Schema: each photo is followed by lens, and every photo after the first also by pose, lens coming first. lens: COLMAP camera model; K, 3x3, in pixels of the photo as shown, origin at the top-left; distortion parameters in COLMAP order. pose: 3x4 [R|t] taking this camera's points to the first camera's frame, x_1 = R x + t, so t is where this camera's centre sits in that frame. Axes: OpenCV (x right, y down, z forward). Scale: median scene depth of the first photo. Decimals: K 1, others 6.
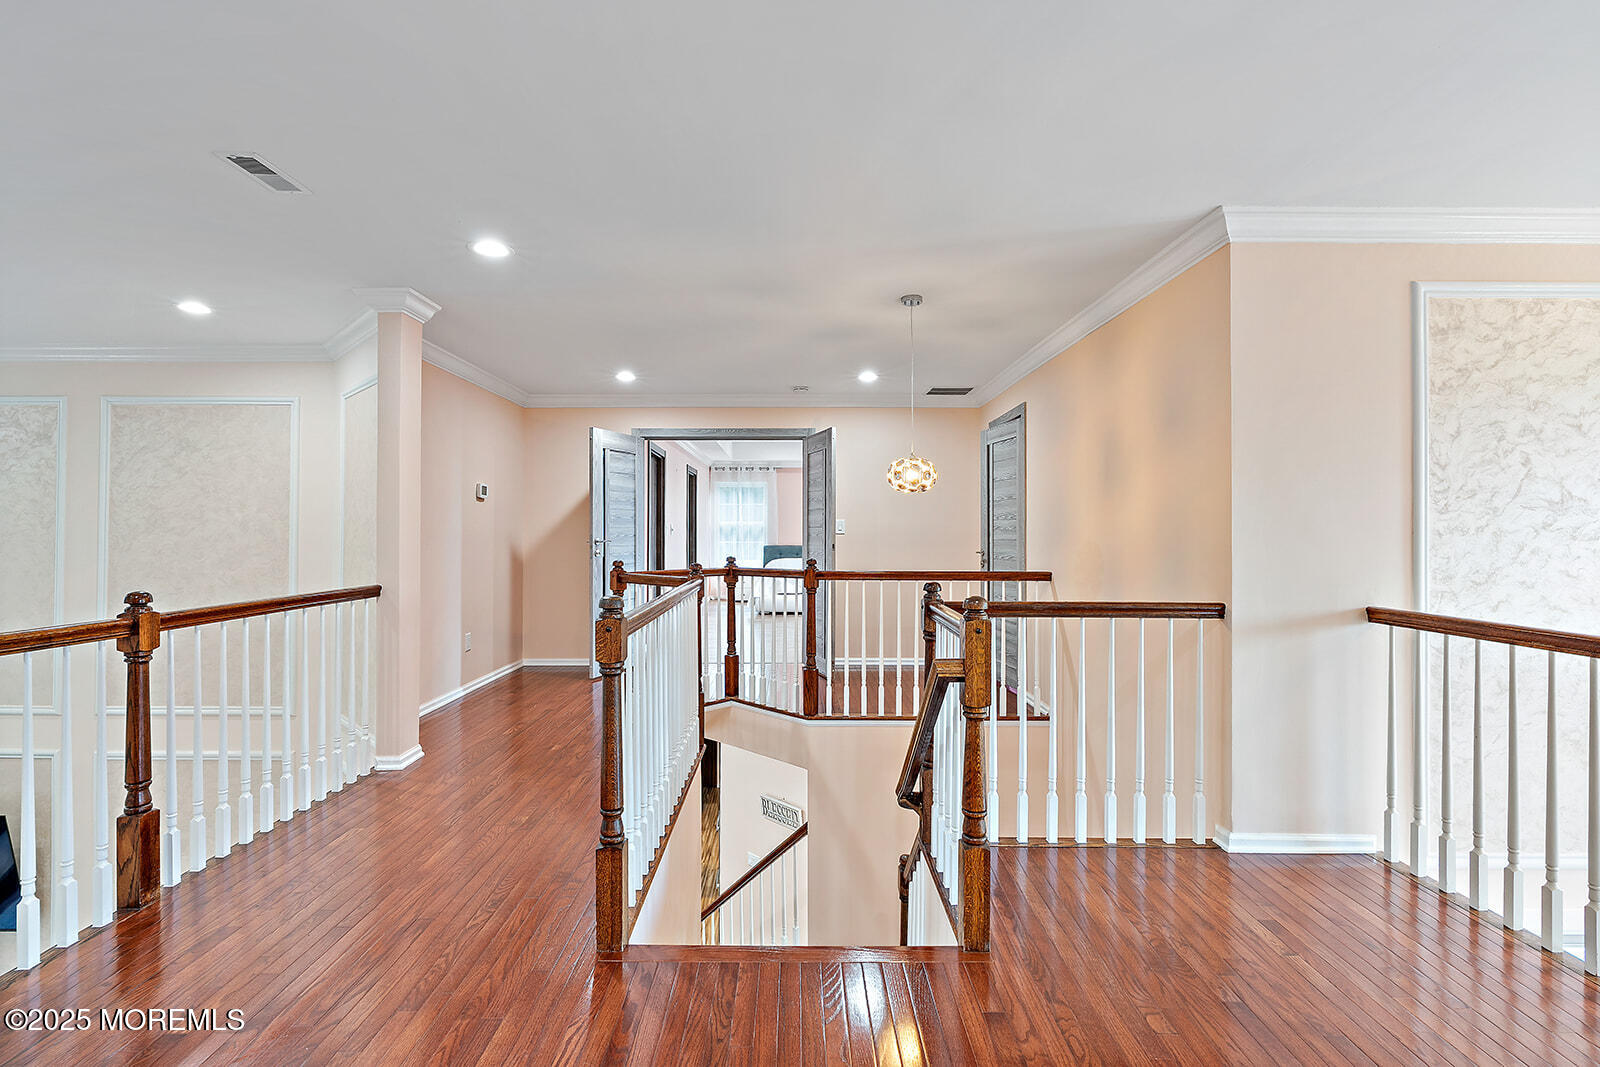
lens RADIAL K [[713.7, 0, 795.8], [0, 713.7, 526.3], [0, 0, 1]] dist [-0.007857, 0.001118]
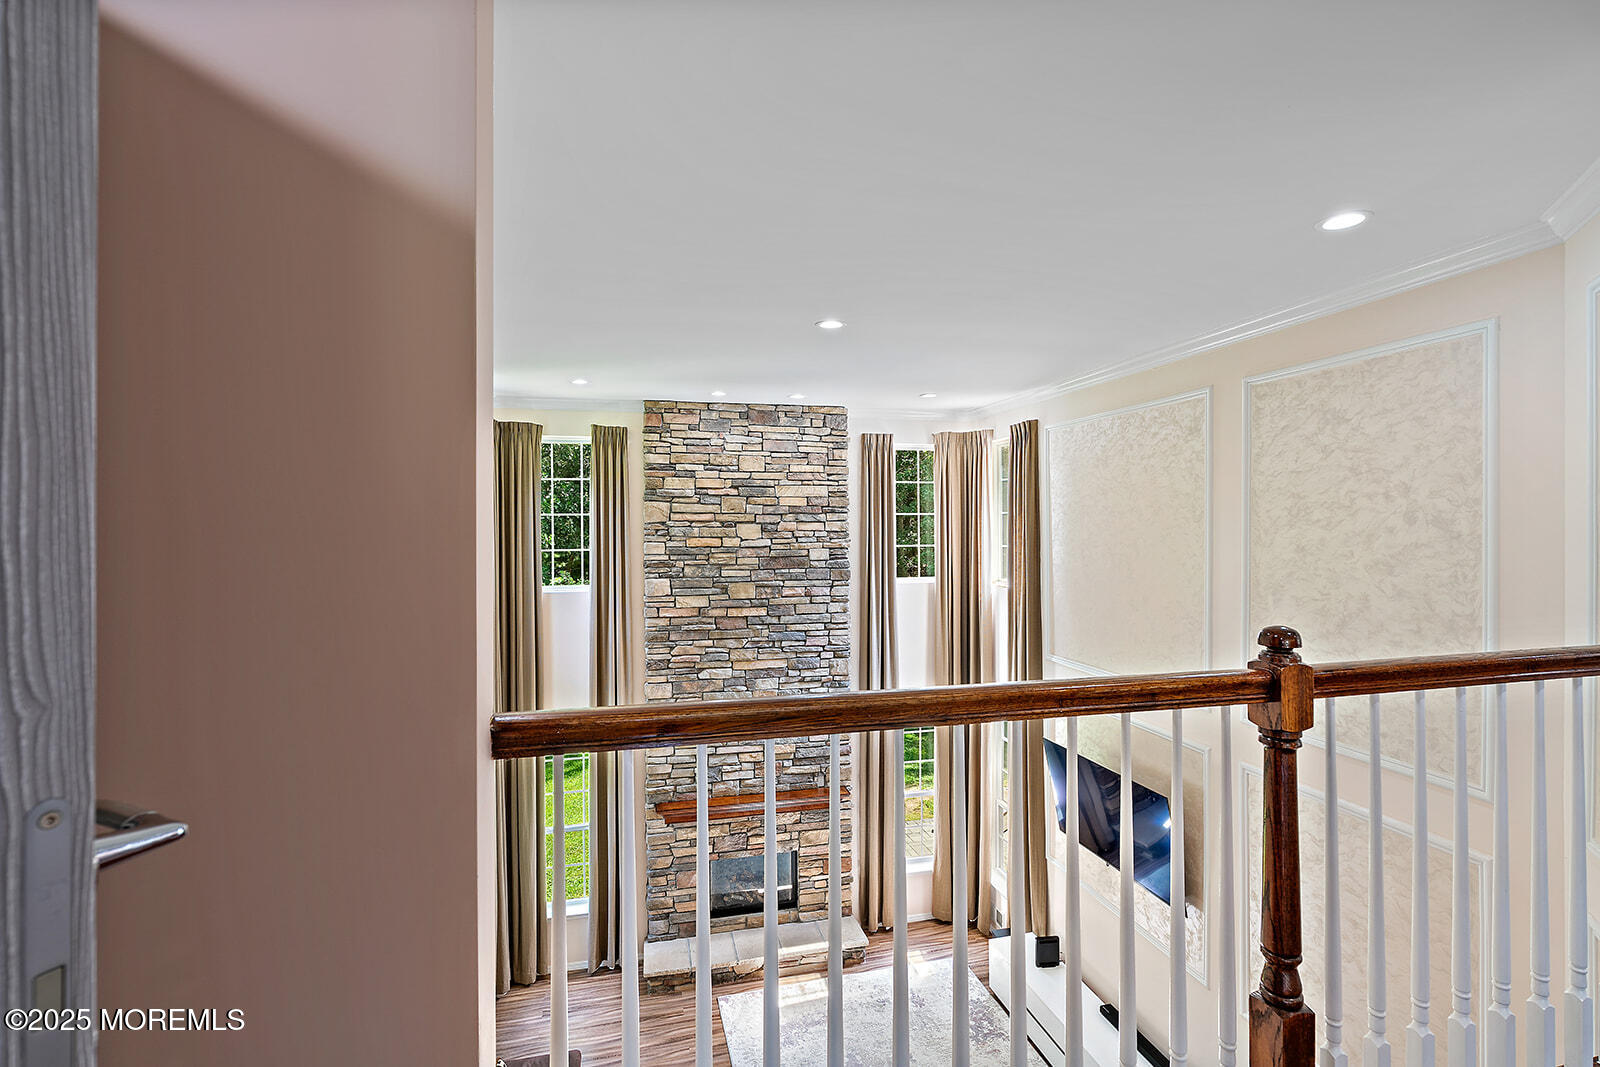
lens RADIAL K [[716.4, 0, 794.7], [0, 716.4, 529.2], [0, 0, 1]] dist [-0.001955, -0.001166]
pose [[0.224748, 0.000865, -0.974416, -0.427569], [0.012700, 0.999912, 0.003817, 0.004242], [0.974334, -0.013232, 0.224718, 0.464079]]
